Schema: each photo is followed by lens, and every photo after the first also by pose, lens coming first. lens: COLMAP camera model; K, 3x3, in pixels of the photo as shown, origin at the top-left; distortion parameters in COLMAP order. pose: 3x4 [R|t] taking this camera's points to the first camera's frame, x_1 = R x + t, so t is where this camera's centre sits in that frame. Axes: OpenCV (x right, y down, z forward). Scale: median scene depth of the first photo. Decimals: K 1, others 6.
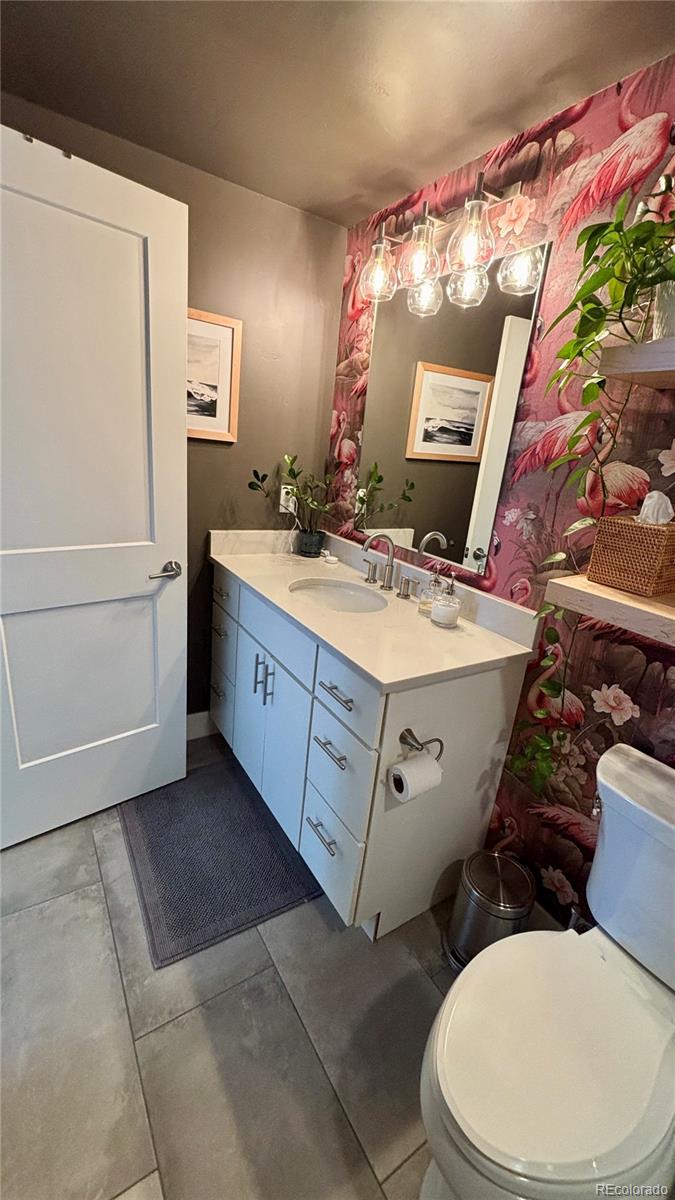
lens RADIAL K [[482.9, 0, 337.2], [0, 482.9, 601.5], [0, 0, 1]] dist [0.000834, -0.001053]
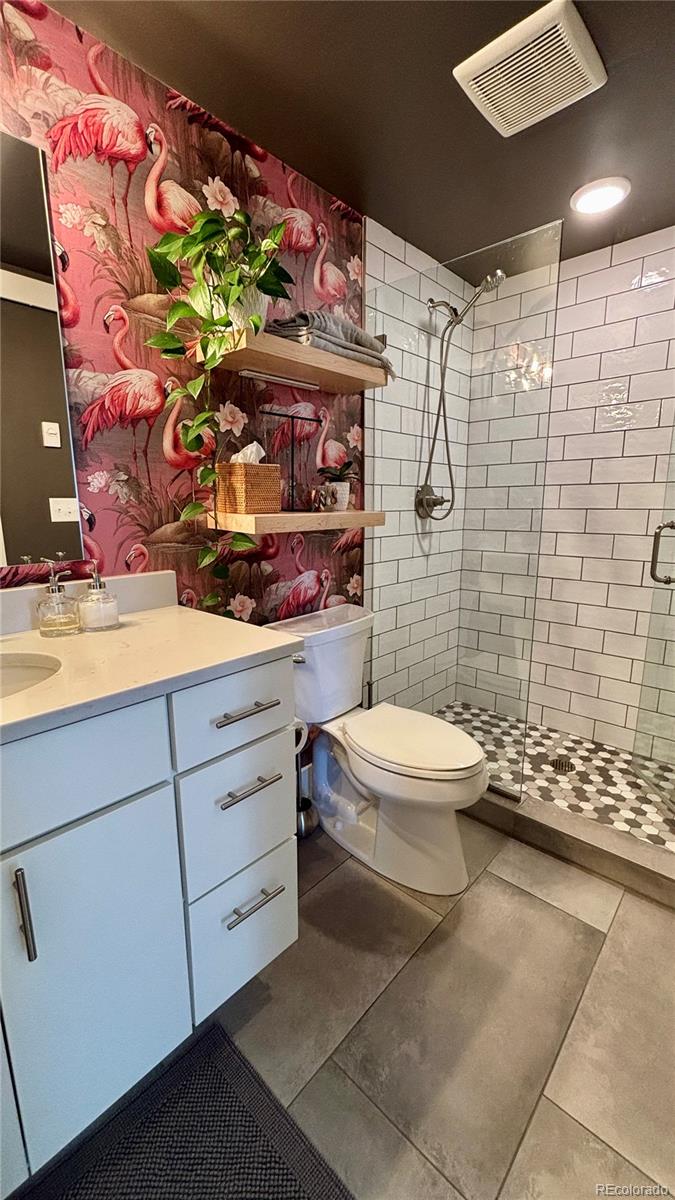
lens RADIAL K [[482.9, 0, 337.3], [0, 482.9, 599.8], [0, 0, 1]] dist [0.000834, -0.001053]
pose [[-0.253353, -0.288338, 0.923403, -0.643613], [0.276684, 0.893072, 0.354780, -0.184641], [-0.926962, 0.345375, -0.146484, 0.846119]]
